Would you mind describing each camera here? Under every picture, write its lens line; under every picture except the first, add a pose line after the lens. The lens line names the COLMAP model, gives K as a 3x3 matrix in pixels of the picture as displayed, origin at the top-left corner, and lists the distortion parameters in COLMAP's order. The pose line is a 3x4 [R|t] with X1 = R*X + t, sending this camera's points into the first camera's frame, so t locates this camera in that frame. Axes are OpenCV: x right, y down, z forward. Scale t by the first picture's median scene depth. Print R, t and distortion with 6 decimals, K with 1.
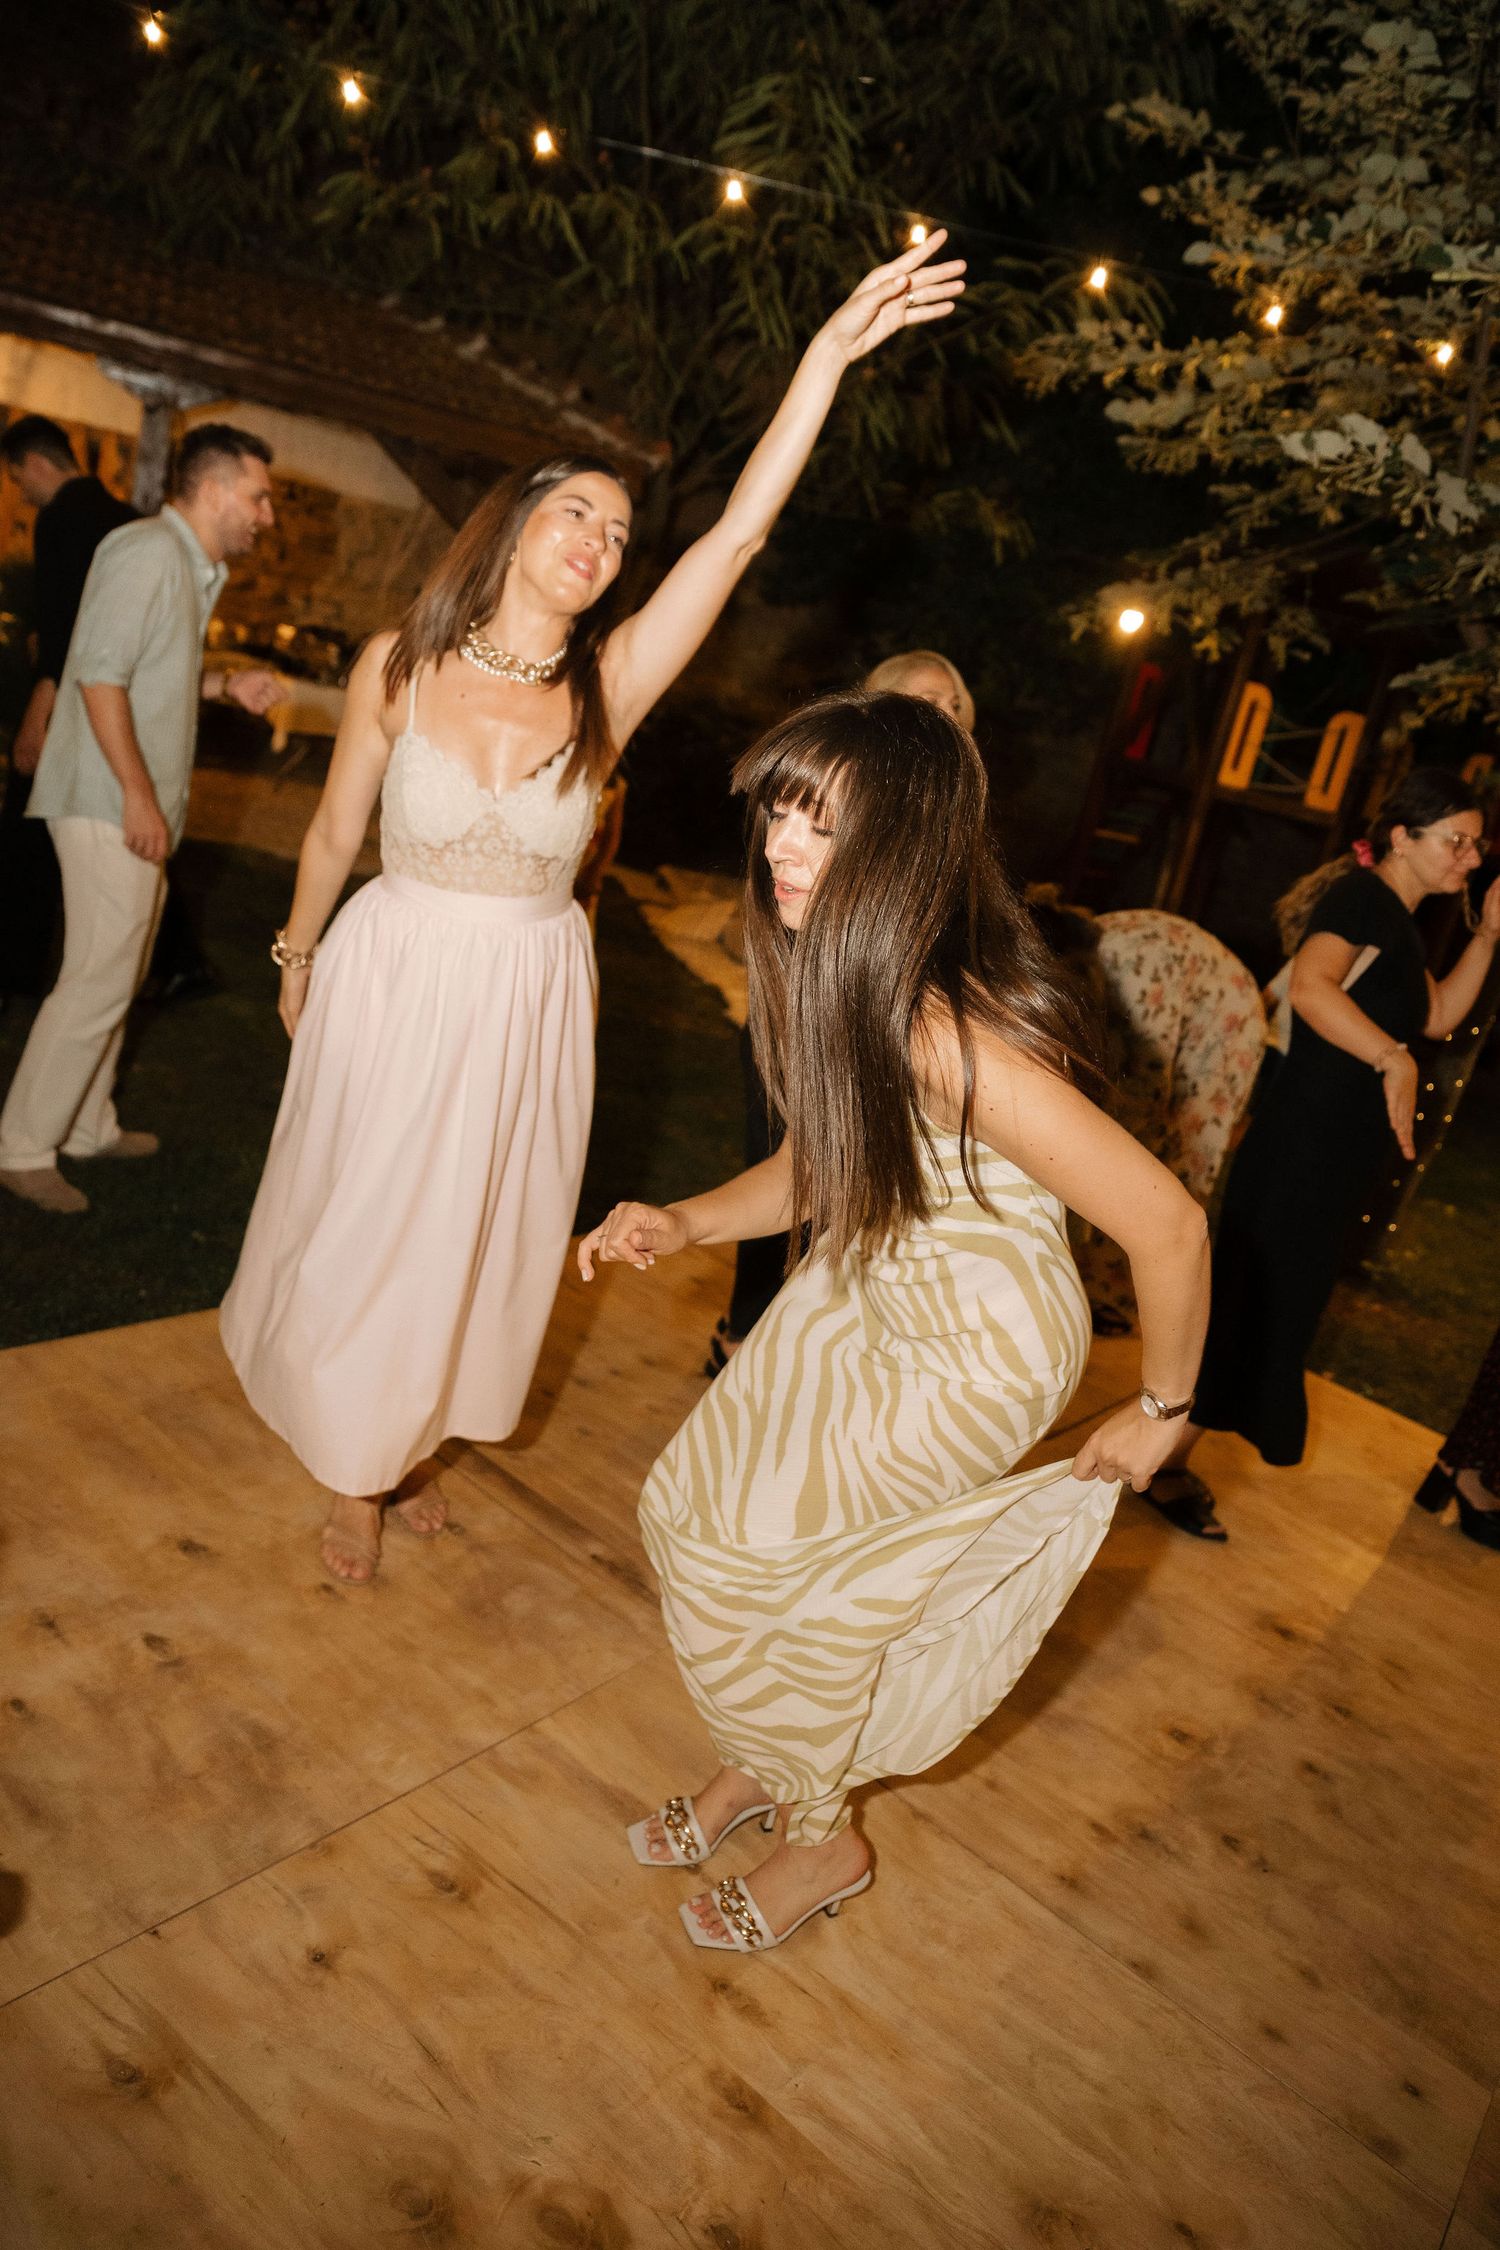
lens RADIAL K [[1644.0, 0, 712.7], [0, 1644.0, 1125.7], [0, 0, 1]] dist [-0.104526, 0.101341]
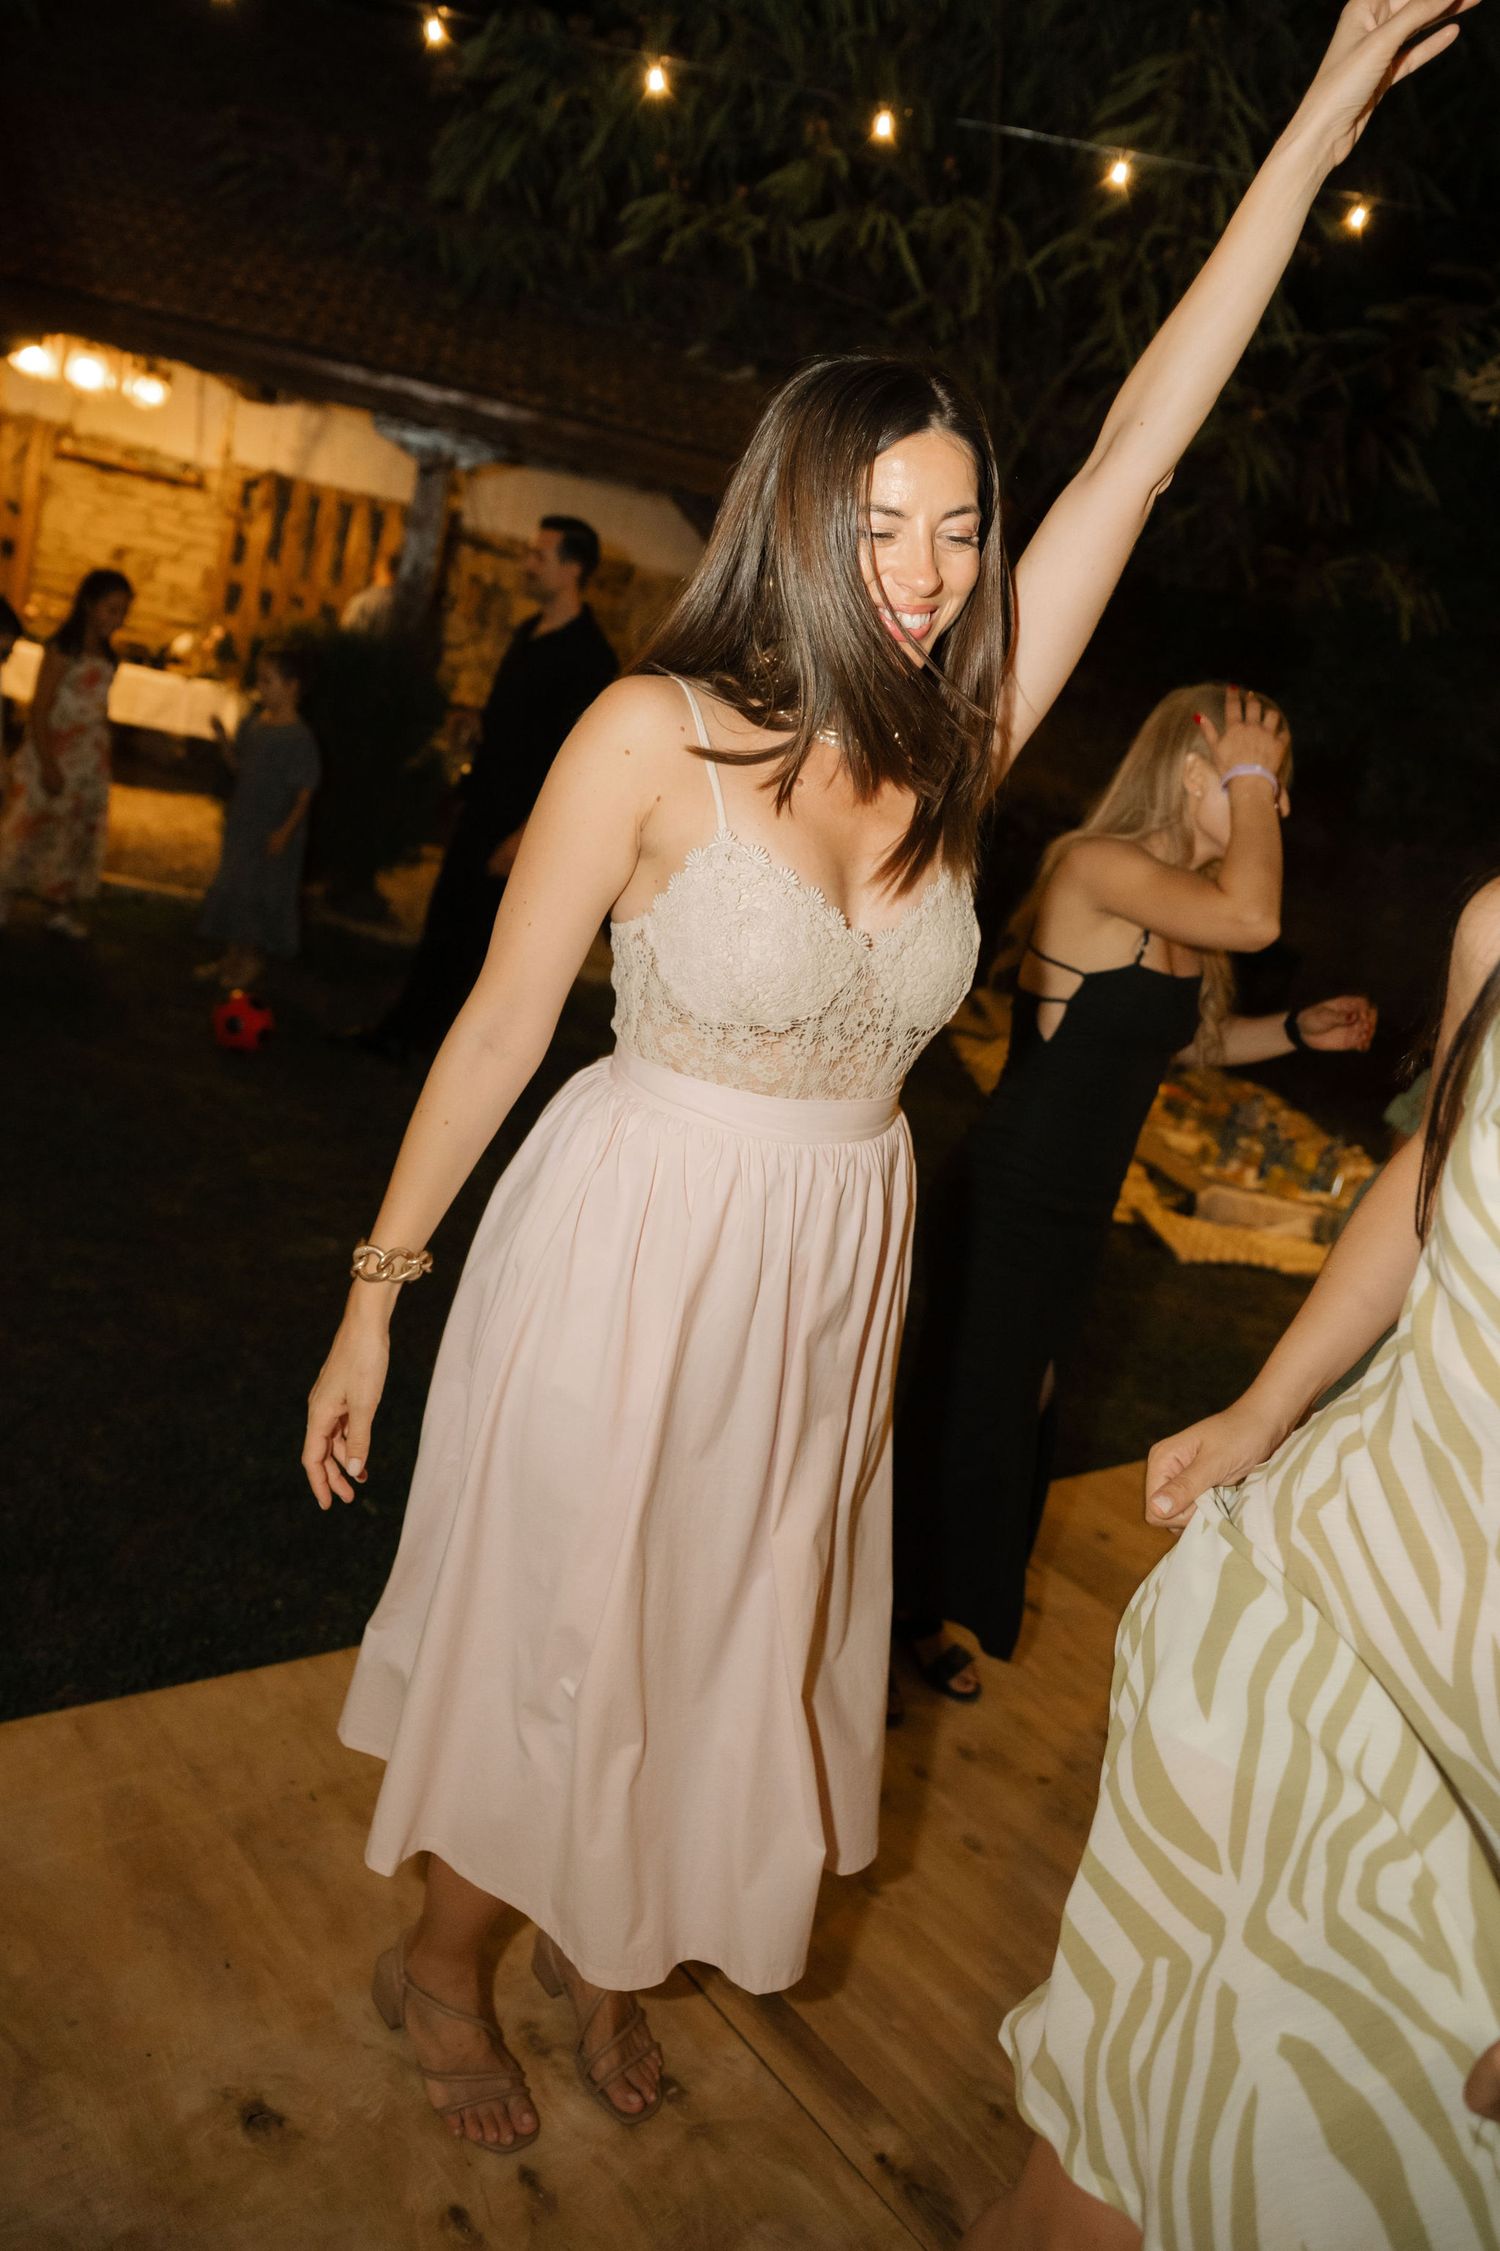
lens RADIAL K [[1644.8, 0, 712.7], [0, 1644.8, 1126.2], [0, 0, 1]] dist [-0.104526, 0.101341]
pose [[0.984304, 0.044430, -0.170795, -0.072583], [-0.052976, 0.997545, -0.045807, -0.158173], [0.168341, 0.054136, 0.984241, 0.525366]]
